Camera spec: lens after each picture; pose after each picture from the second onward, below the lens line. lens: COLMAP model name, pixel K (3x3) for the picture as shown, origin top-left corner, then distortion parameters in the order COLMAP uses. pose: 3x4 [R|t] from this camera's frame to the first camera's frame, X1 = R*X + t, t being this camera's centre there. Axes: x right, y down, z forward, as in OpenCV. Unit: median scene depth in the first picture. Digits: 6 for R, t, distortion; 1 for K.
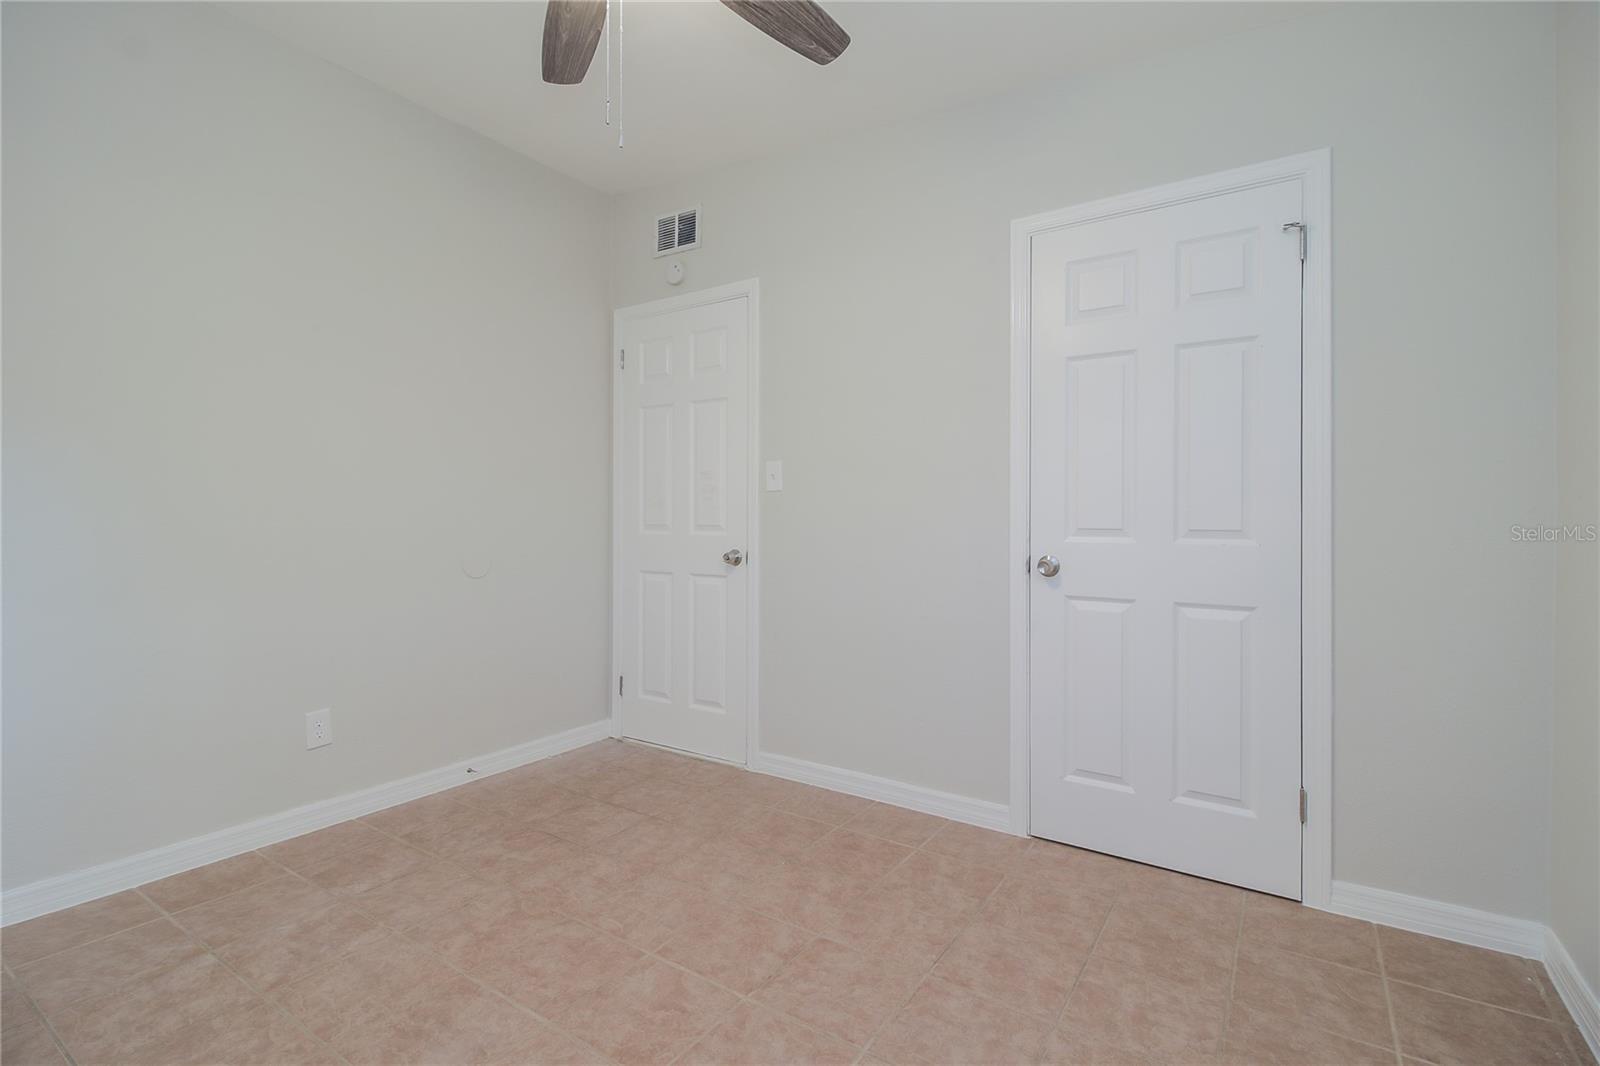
lens RADIAL K [[745.8, 0, 797.0], [0, 745.8, 522.9], [0, 0, 1]] dist [0.000173, -0.000594]
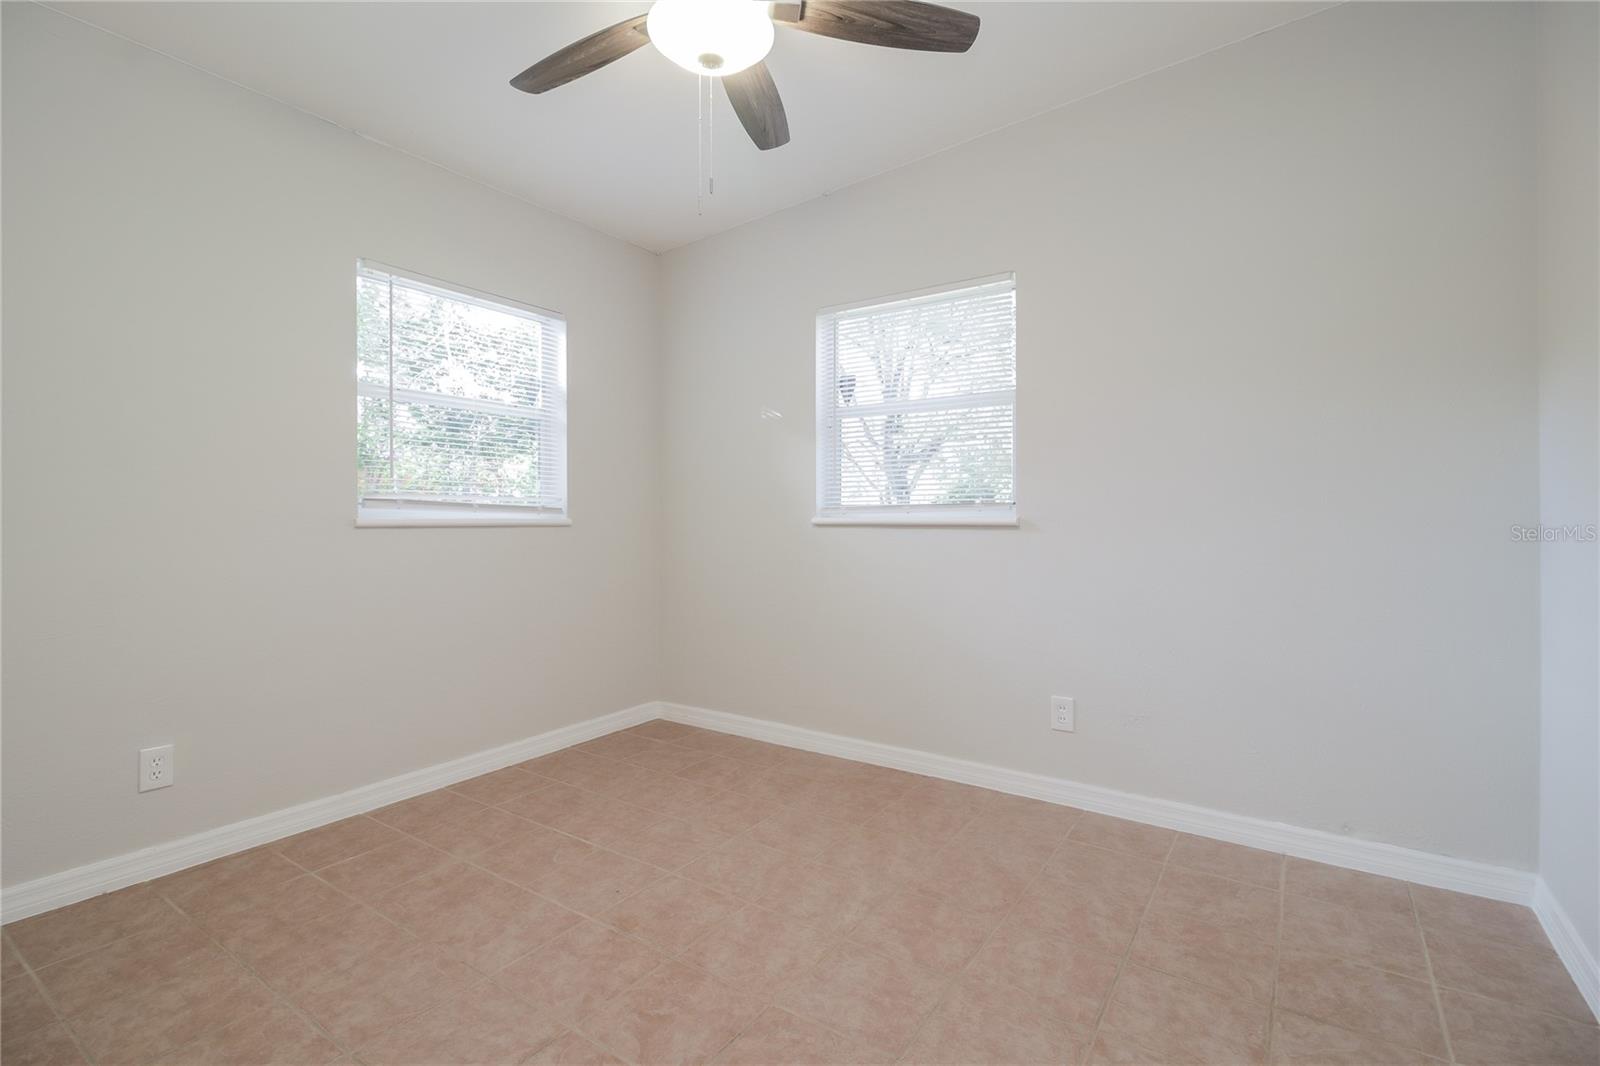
lens RADIAL K [[745.8, 0, 797.0], [0, 745.8, 522.9], [0, 0, 1]] dist [0.000173, -0.000594]
pose [[-0.999985, -0.004107, 0.003516, -0.358125], [-0.004066, 0.999923, 0.011743, -0.006981], [-0.003564, 0.011729, -0.999925, 1.971740]]
